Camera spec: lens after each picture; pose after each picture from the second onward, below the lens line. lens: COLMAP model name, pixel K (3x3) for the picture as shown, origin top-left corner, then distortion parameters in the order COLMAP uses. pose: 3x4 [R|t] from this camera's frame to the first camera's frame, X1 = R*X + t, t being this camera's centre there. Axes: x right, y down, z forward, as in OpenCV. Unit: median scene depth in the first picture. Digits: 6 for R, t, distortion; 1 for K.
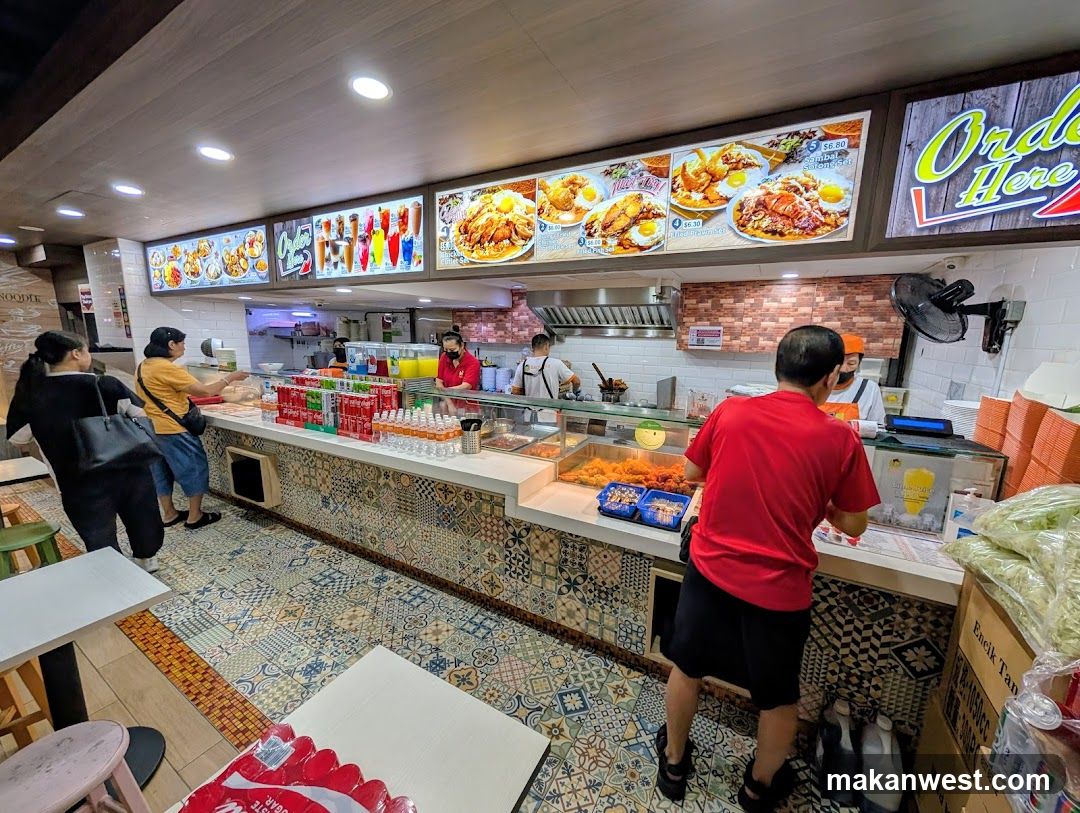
lens RADIAL K [[437.9, 0, 535.7], [0, 437.9, 403.6], [0, 0, 1]] dist [-0.000698, -0.000019]
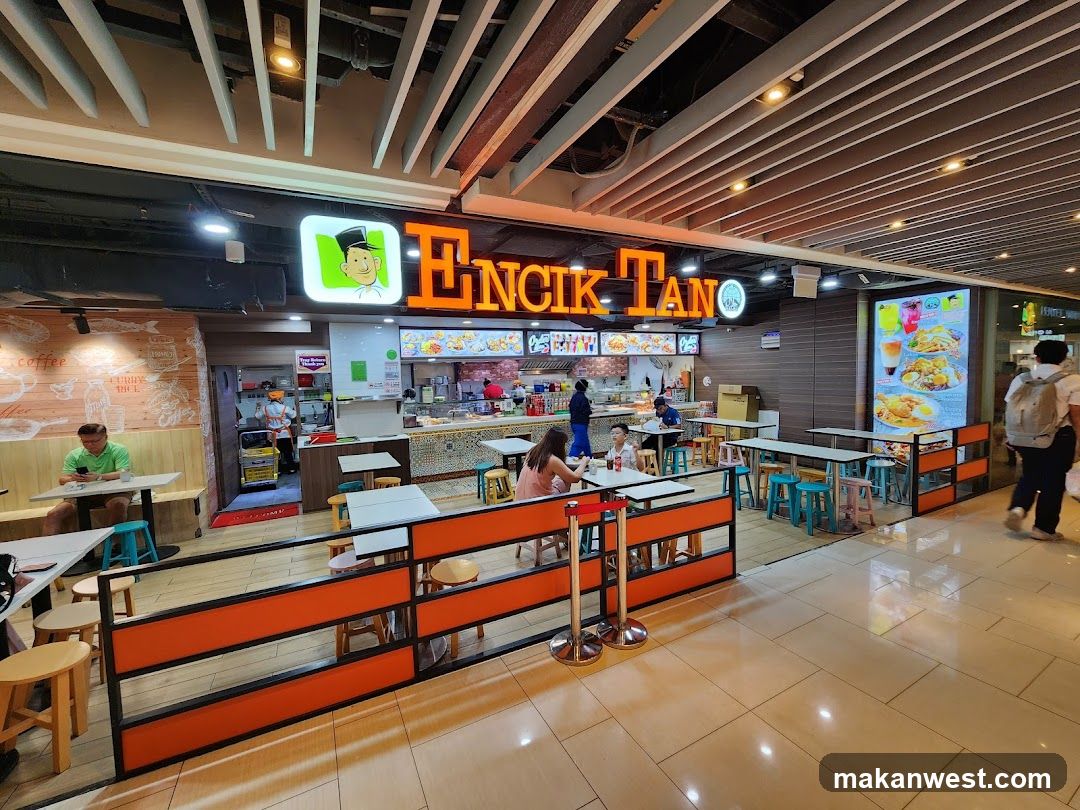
lens RADIAL K [[437.9, 0, 535.7], [0, 437.9, 402.1], [0, 0, 1]] dist [-0.000698, -0.000019]
pose [[0.524499, -0.093334, 0.846280, -3.426015], [0.173919, 0.984760, 0.000816, -0.034998], [-0.833458, 0.146756, 0.532738, -0.323567]]
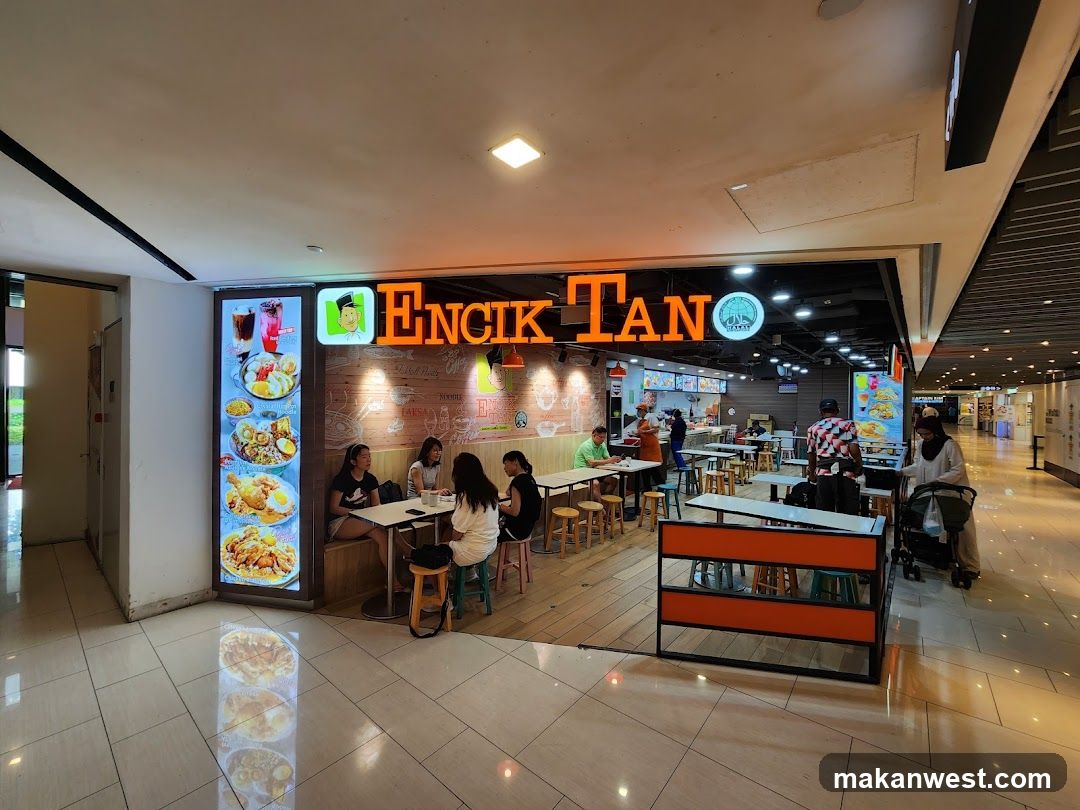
lens RADIAL K [[437.9, 0, 535.7], [0, 437.9, 402.1], [0, 0, 1]] dist [-0.000698, -0.000019]
pose [[0.164997, -0.021832, 0.986052, -5.591011], [0.147247, 0.989096, -0.002739, -0.453218], [-0.975241, 0.145645, 0.166412, 2.031045]]
